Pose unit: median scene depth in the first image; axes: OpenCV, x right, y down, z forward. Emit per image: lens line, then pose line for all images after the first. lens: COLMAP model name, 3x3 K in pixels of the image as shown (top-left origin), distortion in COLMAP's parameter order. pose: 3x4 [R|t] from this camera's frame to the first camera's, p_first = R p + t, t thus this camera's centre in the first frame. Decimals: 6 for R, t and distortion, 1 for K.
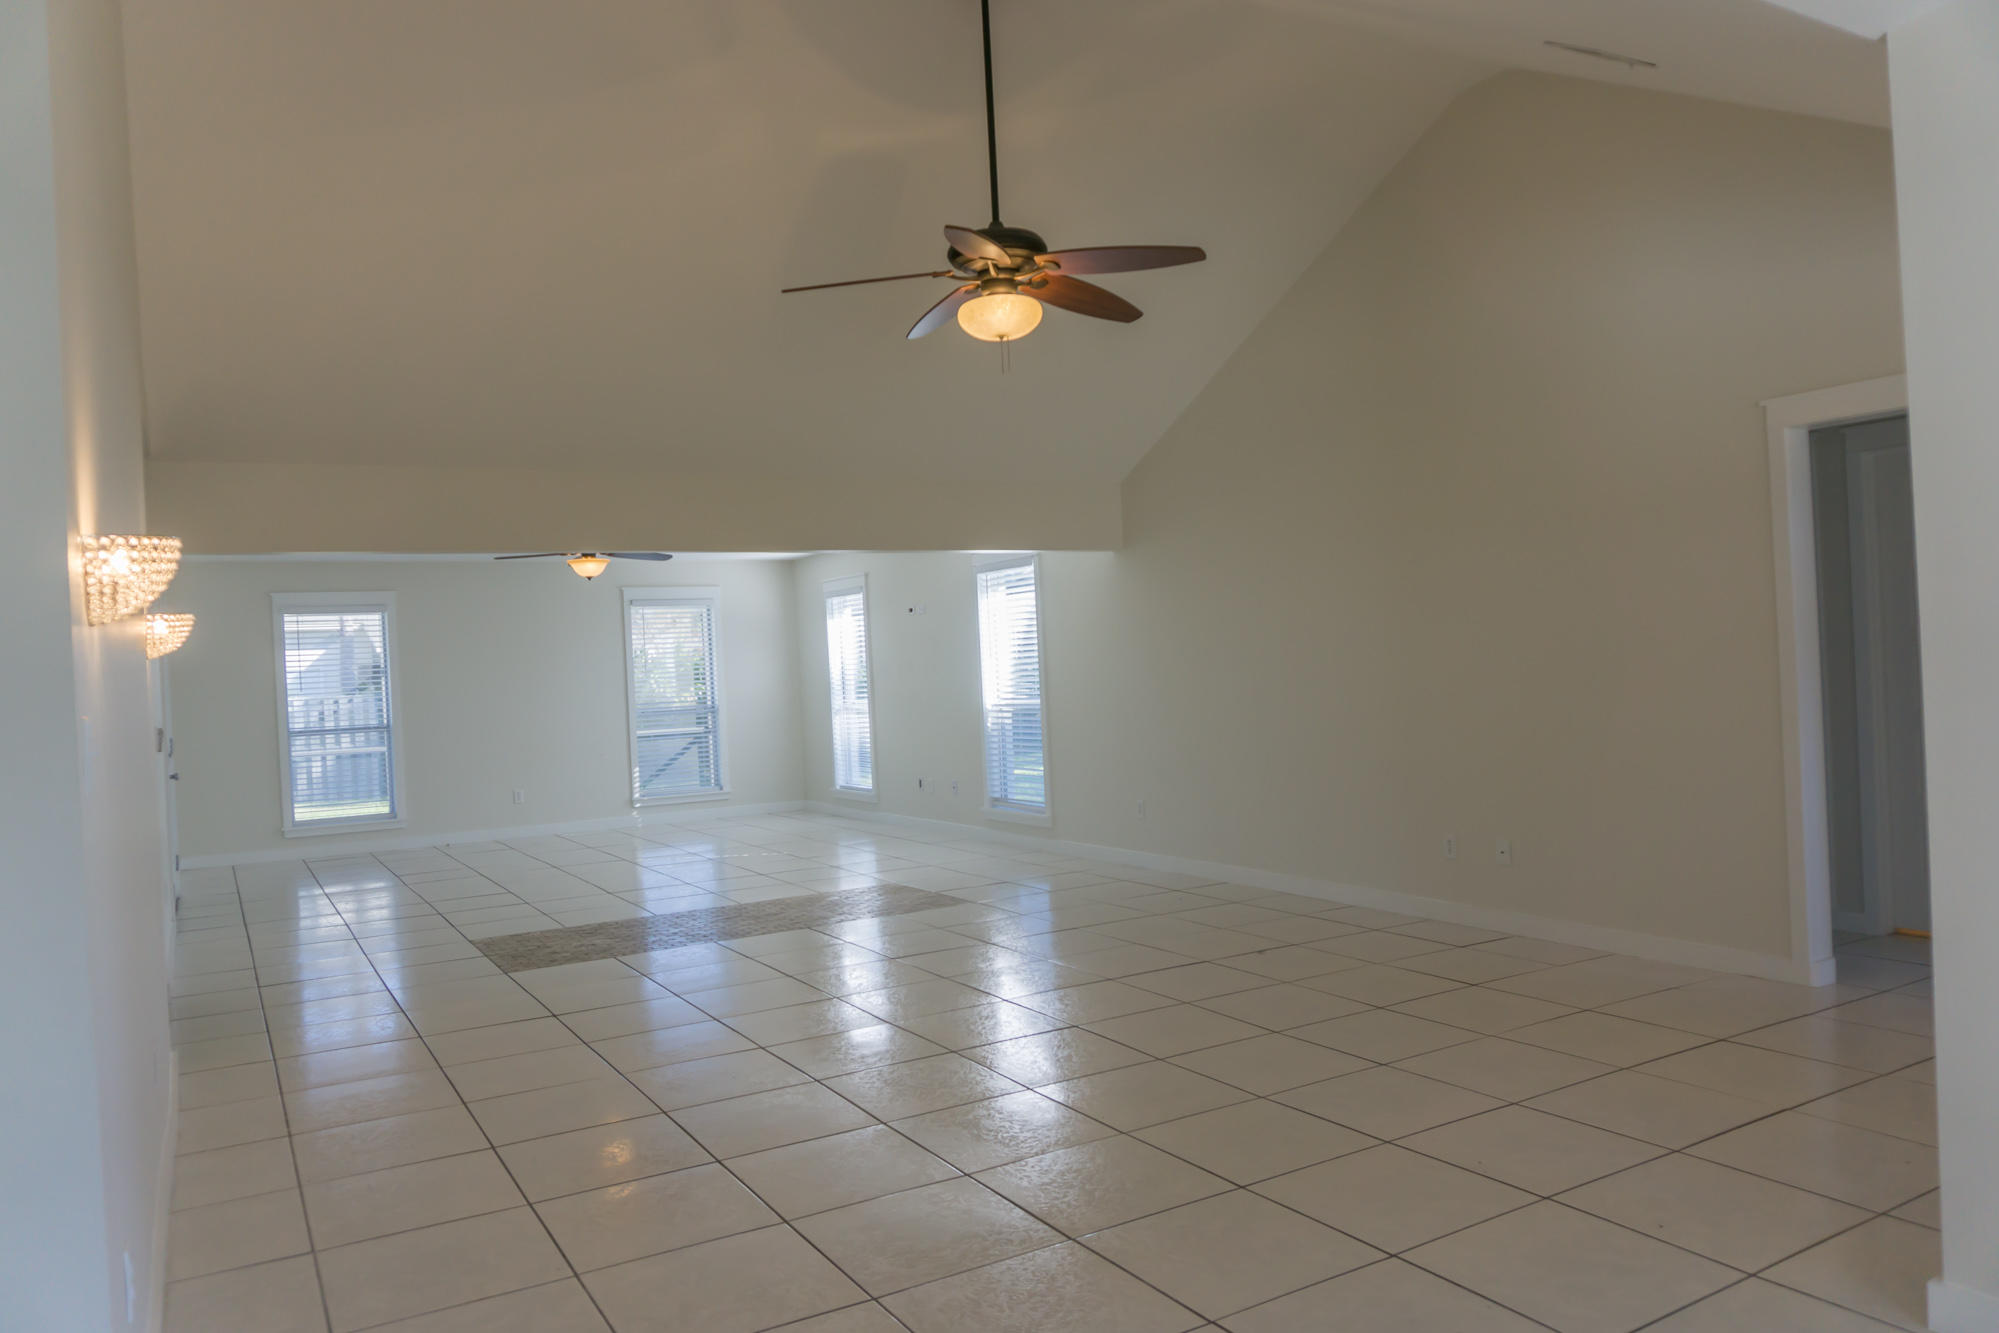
lens RADIAL K [[1419.1, 0, 999.5], [0, 1419.1, 666.5], [0, 0, 1]] dist [-0.006300, 0.000095]
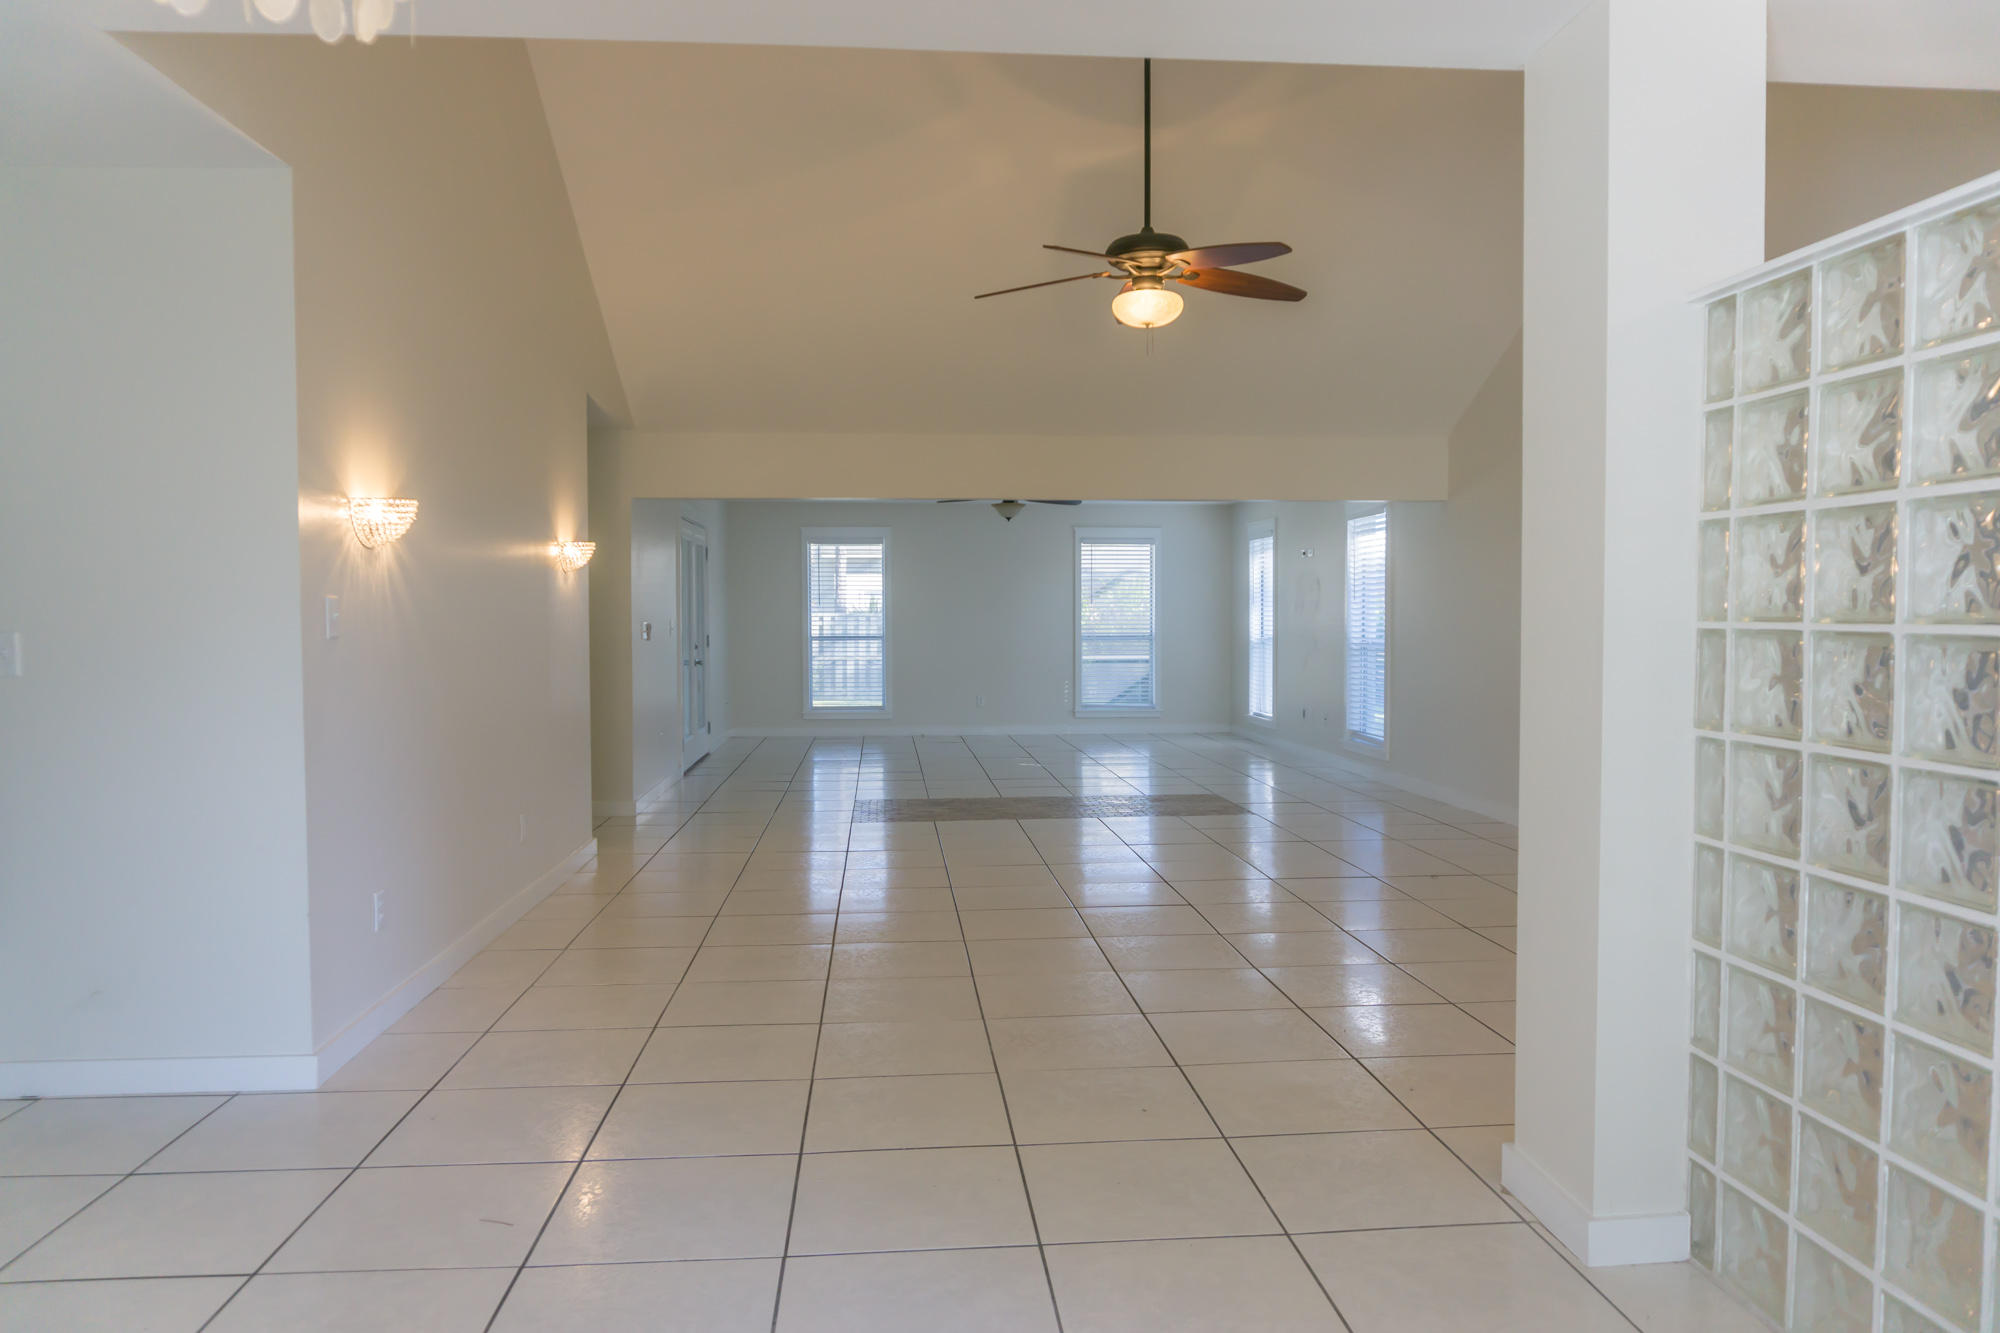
lens RADIAL K [[1419.8, 0, 1000.0], [0, 1419.8, 666.5], [0, 0, 1]] dist [-0.006300, 0.000095]
pose [[0.897295, 0.058694, -0.437512, 0.394654], [-0.039527, 0.997823, 0.052796, -0.002350], [0.439658, -0.030080, 0.897661, -0.127156]]
